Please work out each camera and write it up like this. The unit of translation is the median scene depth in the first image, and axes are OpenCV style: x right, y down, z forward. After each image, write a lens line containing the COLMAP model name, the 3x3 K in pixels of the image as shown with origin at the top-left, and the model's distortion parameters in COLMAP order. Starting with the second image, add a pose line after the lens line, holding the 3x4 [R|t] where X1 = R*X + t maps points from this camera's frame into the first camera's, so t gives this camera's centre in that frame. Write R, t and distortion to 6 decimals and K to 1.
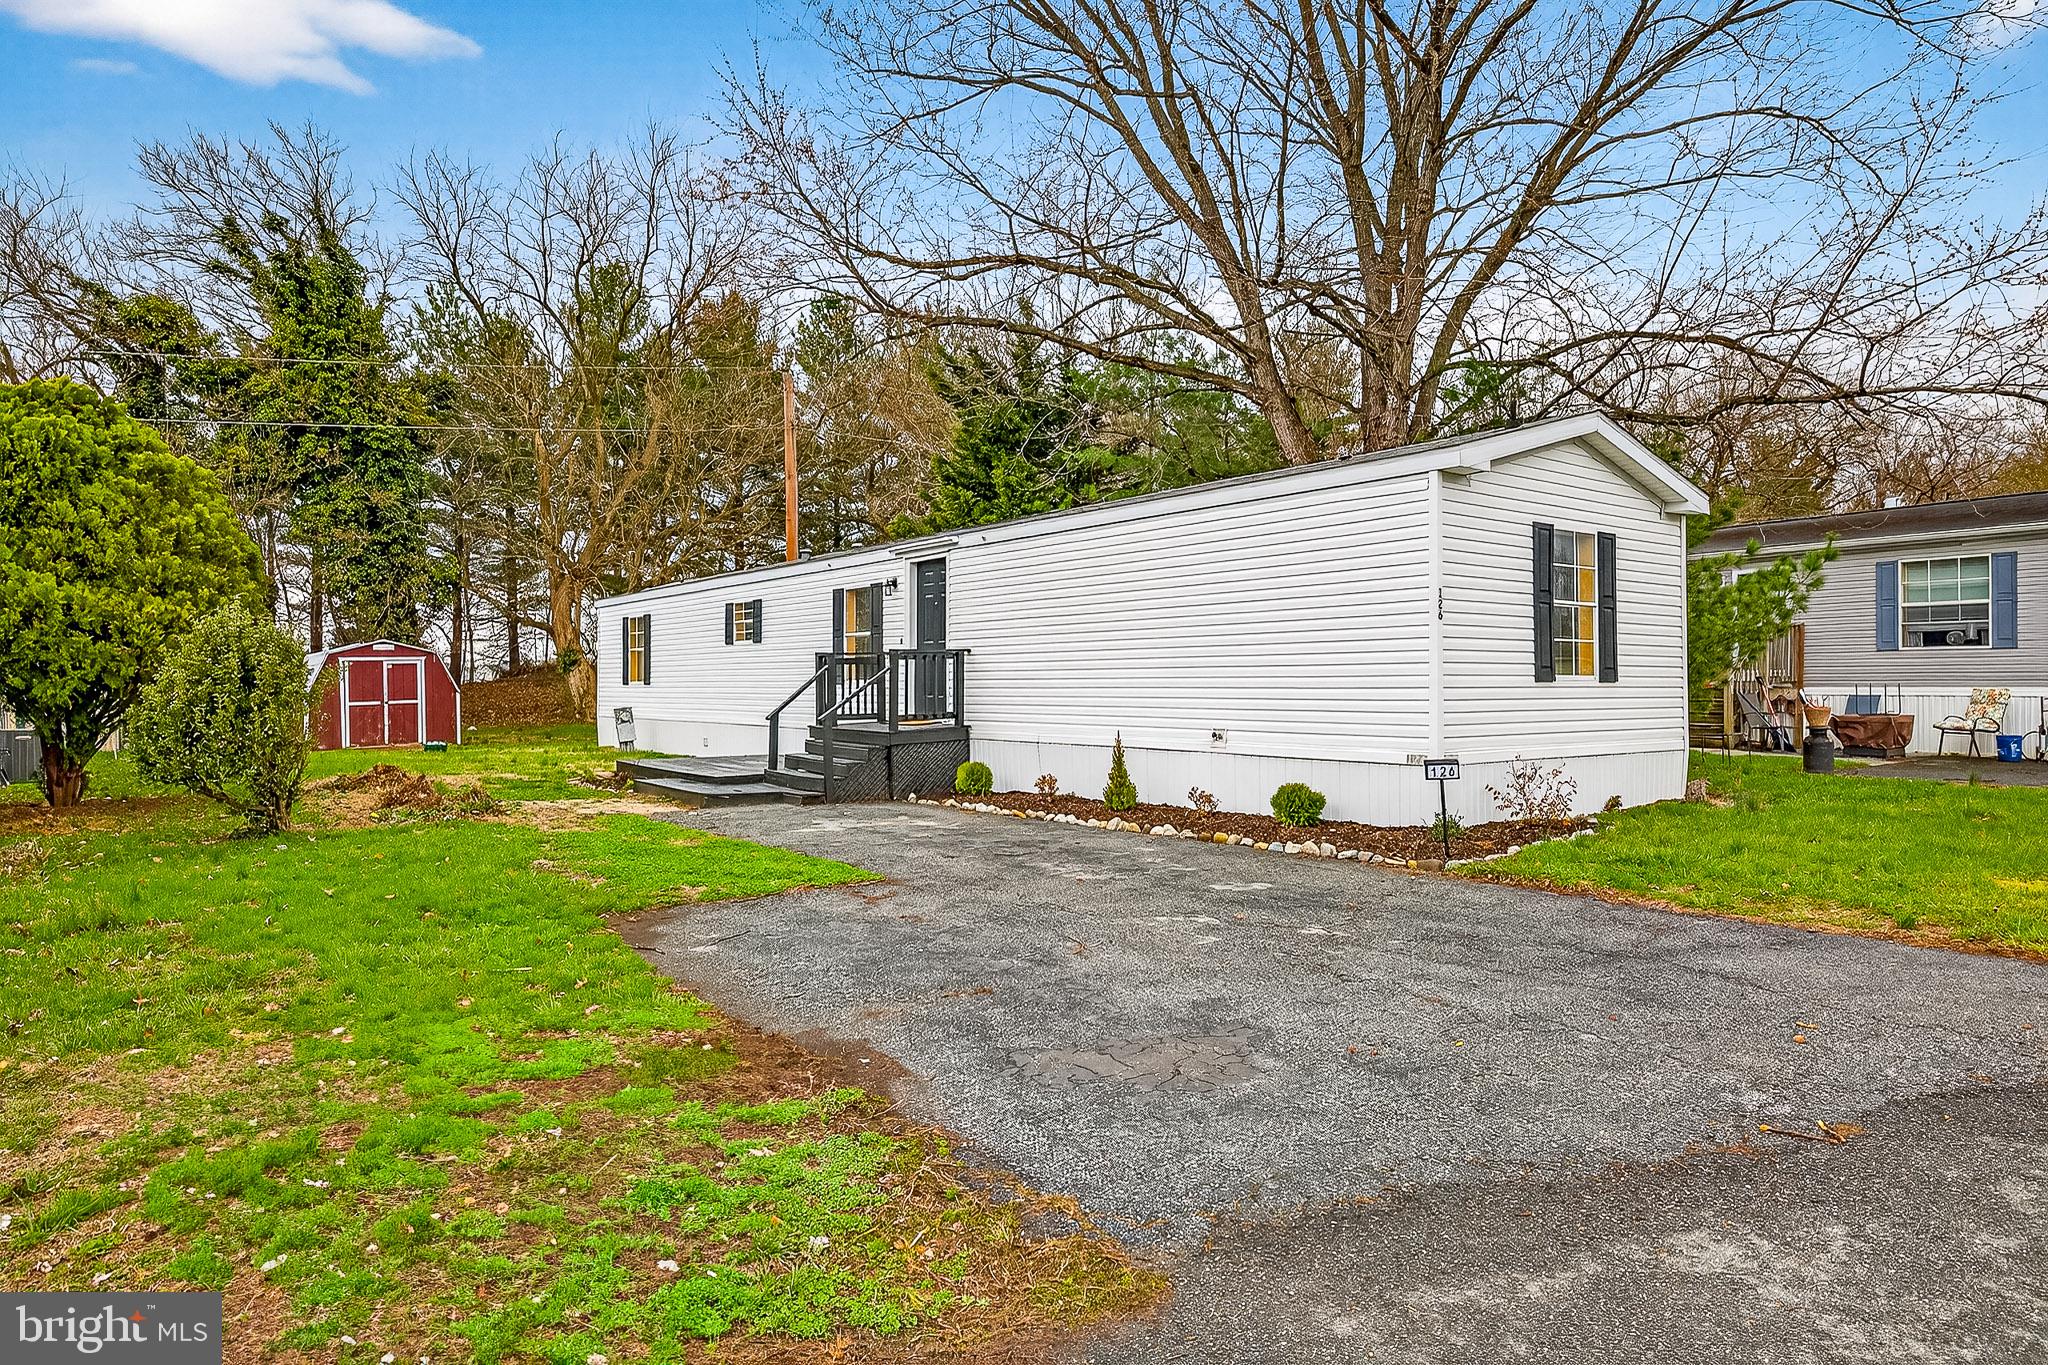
lens RADIAL K [[1151.9, 0, 1016.2], [0, 1151.9, 687.5], [0, 0, 1]] dist [0.004610, 0.000287]
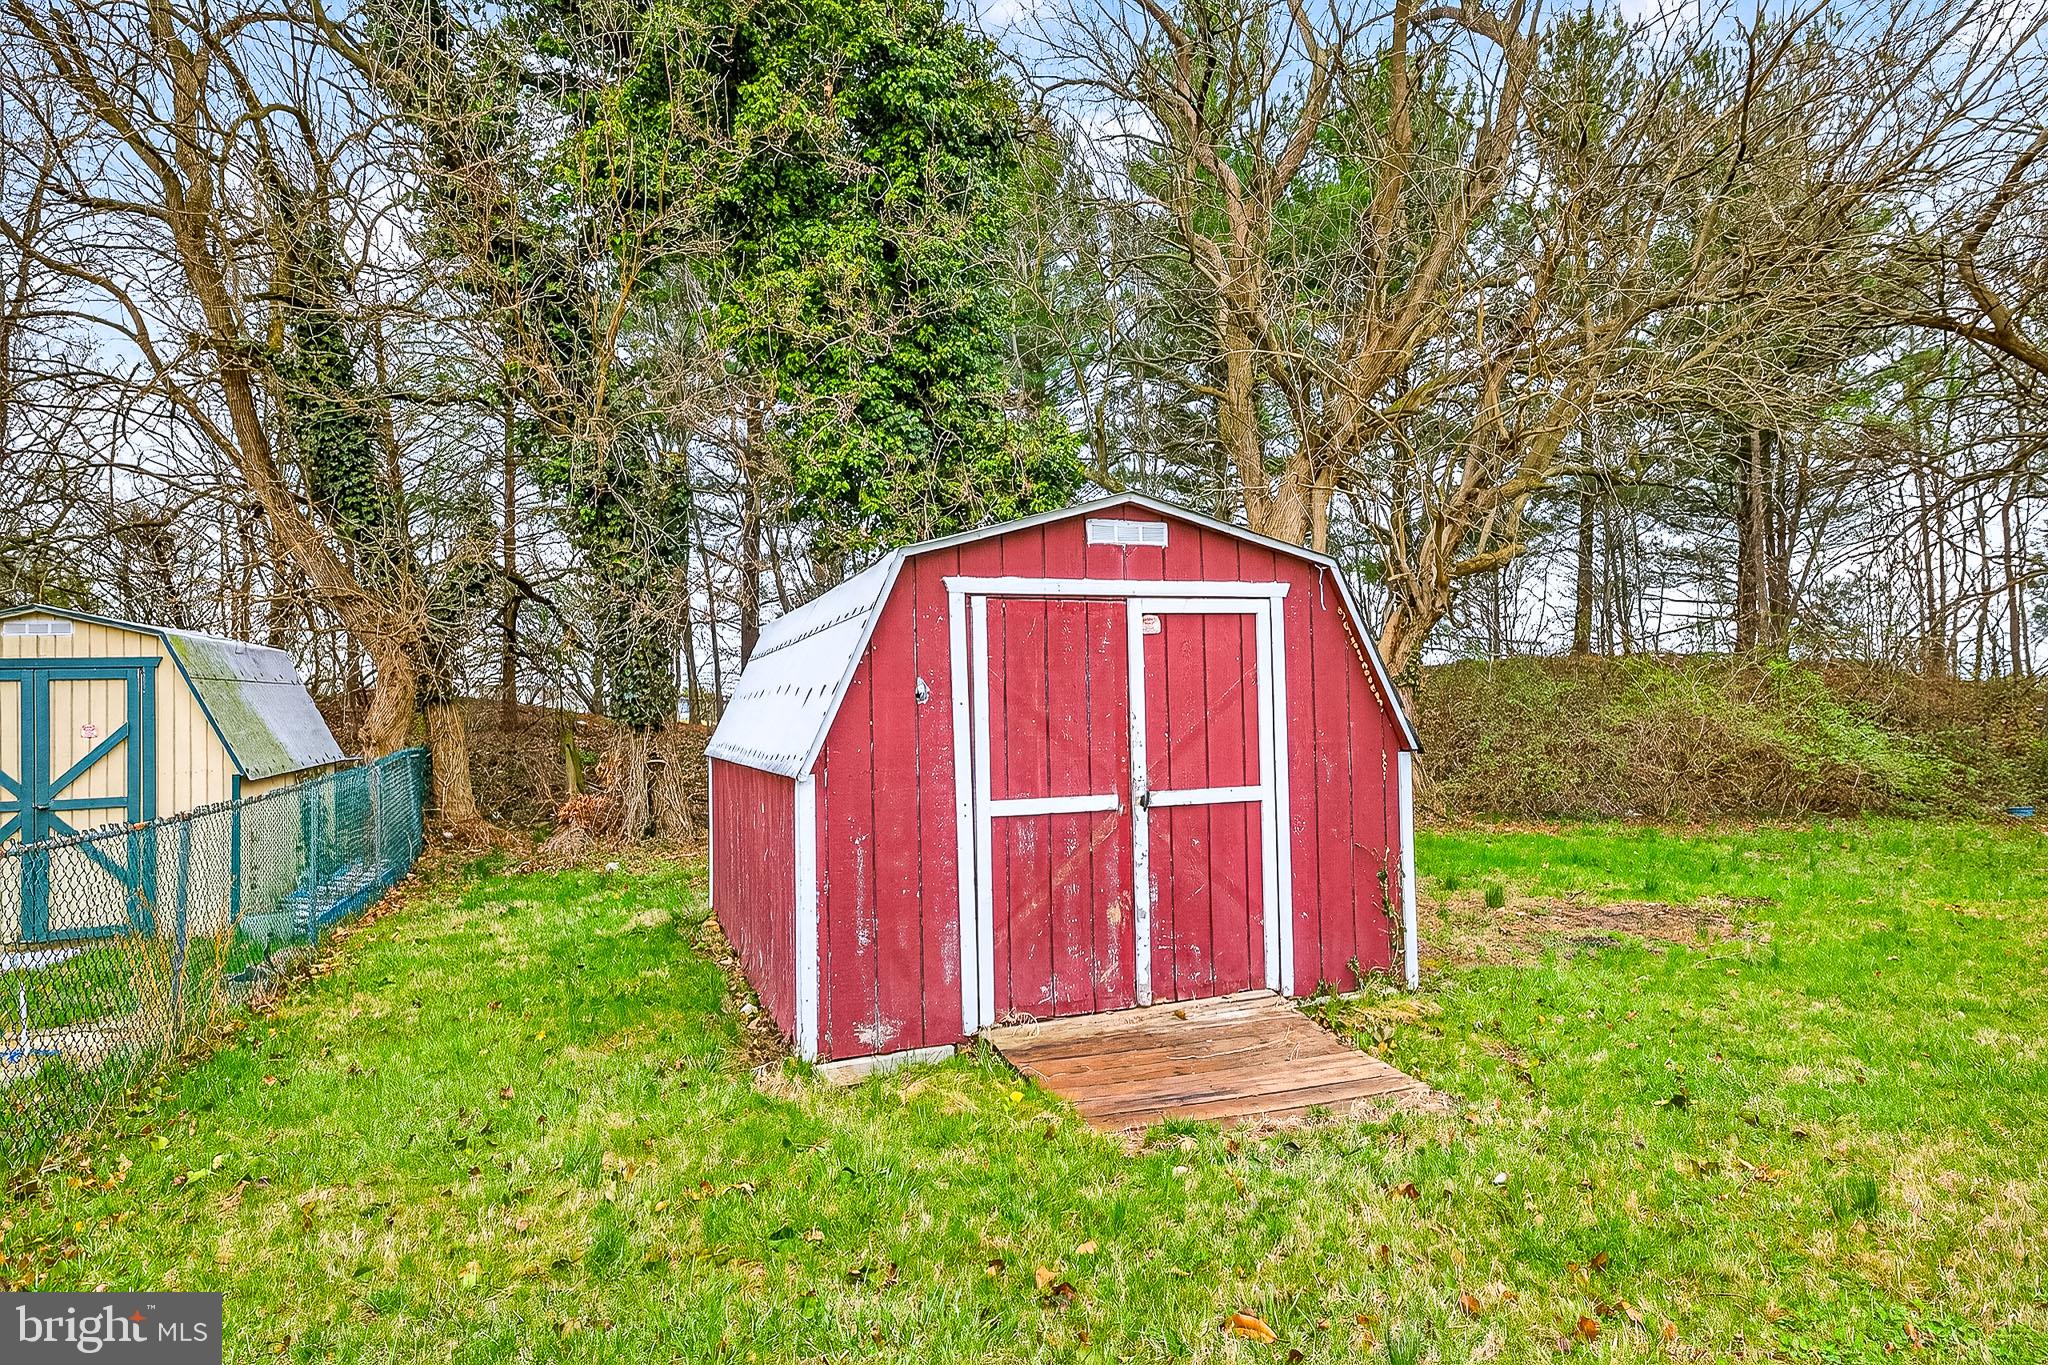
lens RADIAL K [[1151.9, 0, 1032.0], [0, 1151.9, 688.6], [0, 0, 1]] dist [0.004610, 0.000287]
pose [[0.960016, -0.012153, -0.279681, -1.005119], [0.001109, 0.999214, -0.039615, 0.002977], [0.279943, 0.037721, 0.959275, 1.580497]]
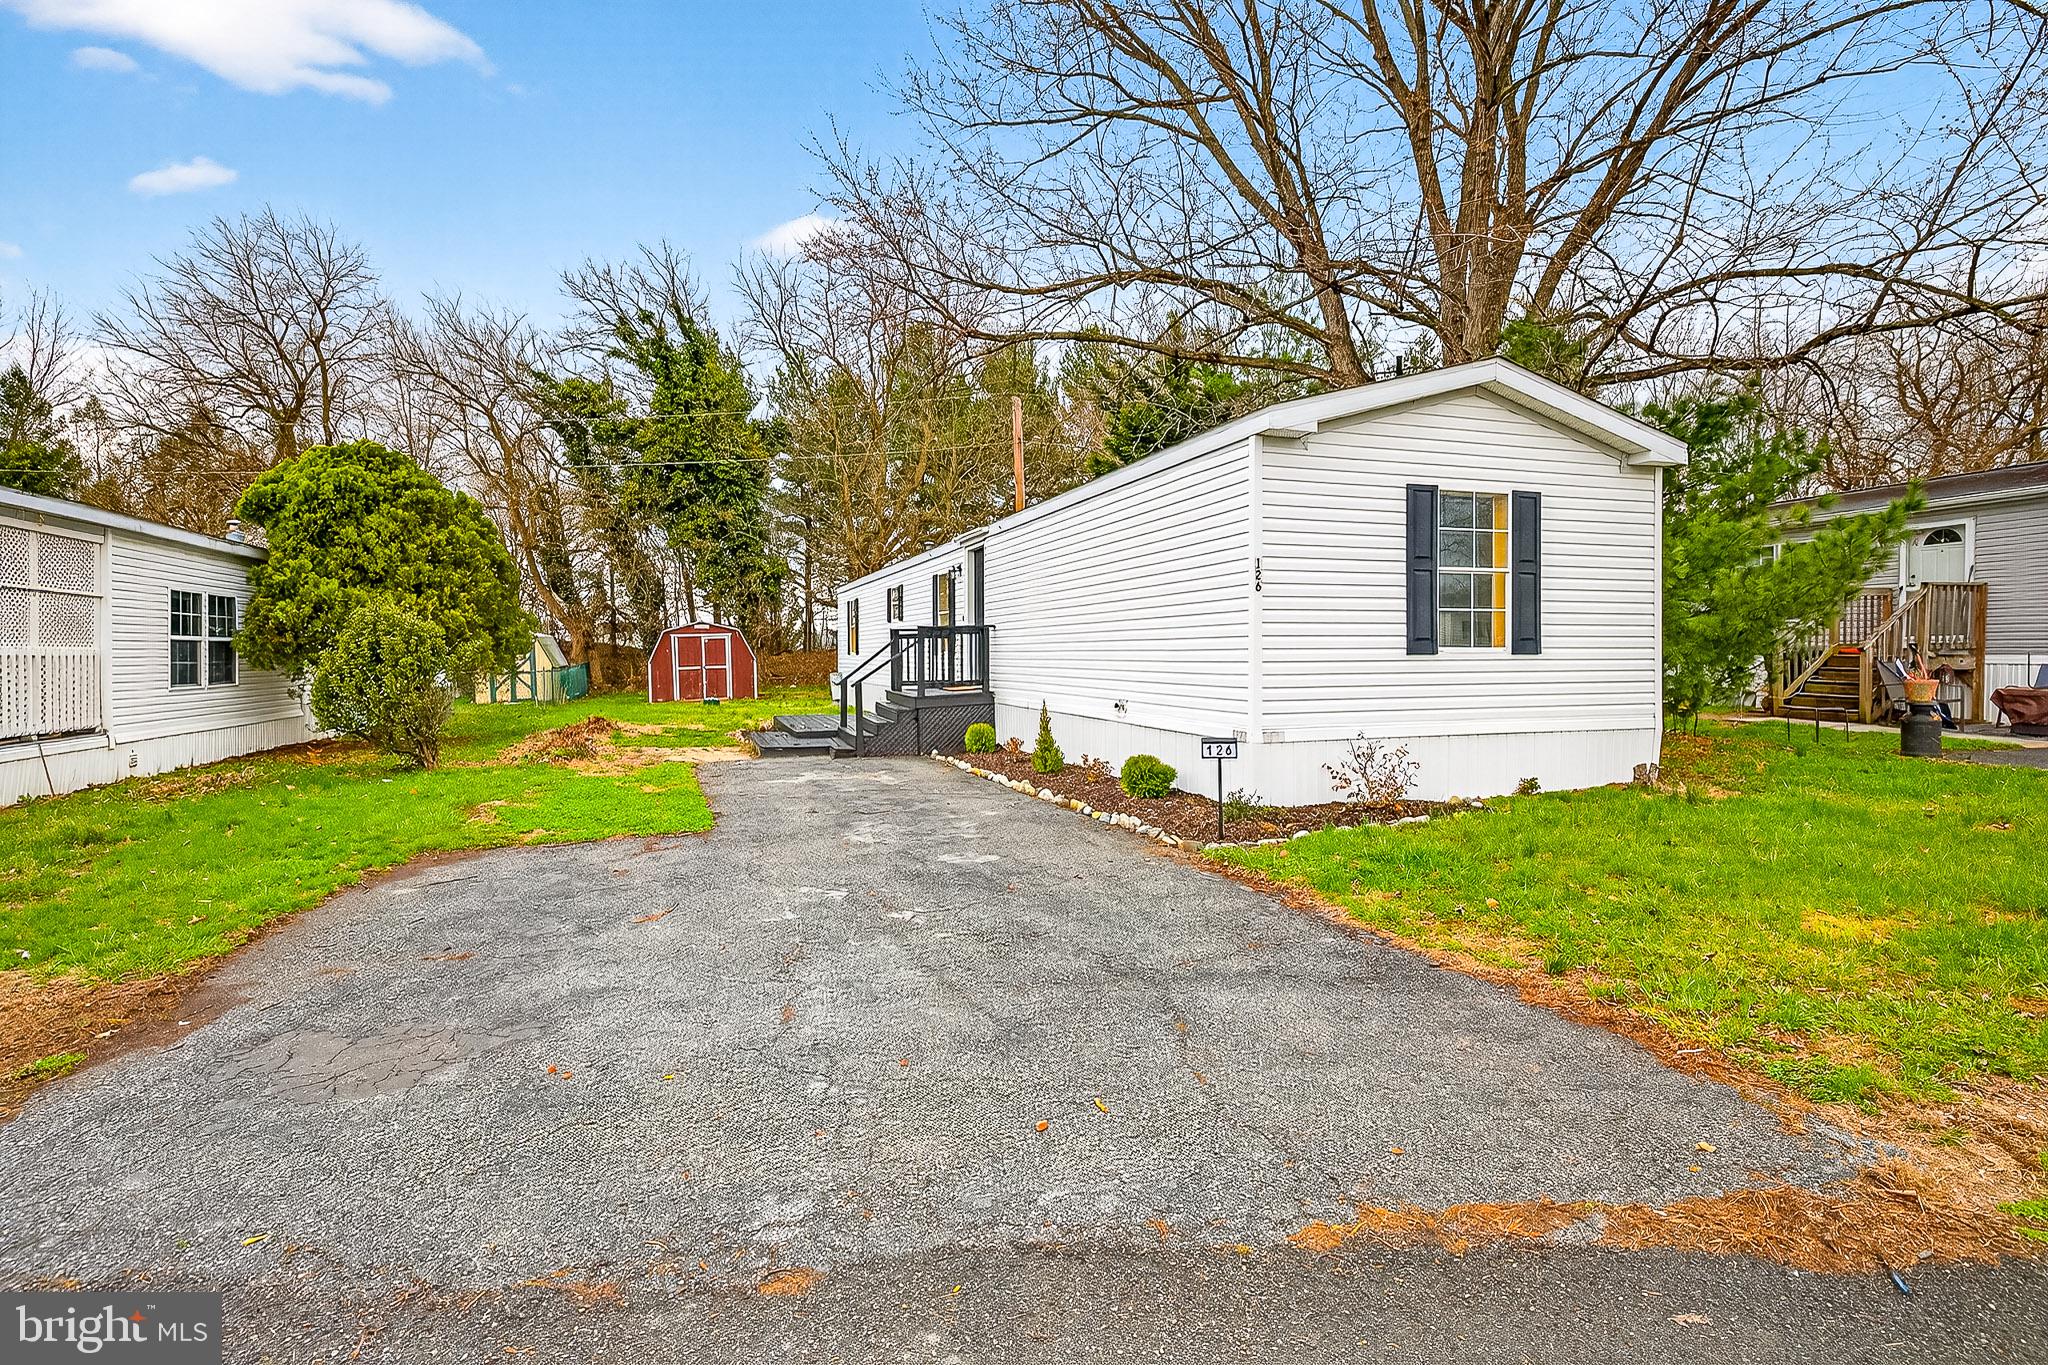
lens RADIAL K [[938.2, 0, 1036.3], [0, 938.2, 681.3], [0, 0, 1]] dist [0.007186, -0.001076]
pose [[0.955598, 0.006103, -0.294609, 0.290051], [0.002811, 0.999551, 0.029822, -0.005288], [0.294659, -0.029326, 0.955152, 0.134651]]
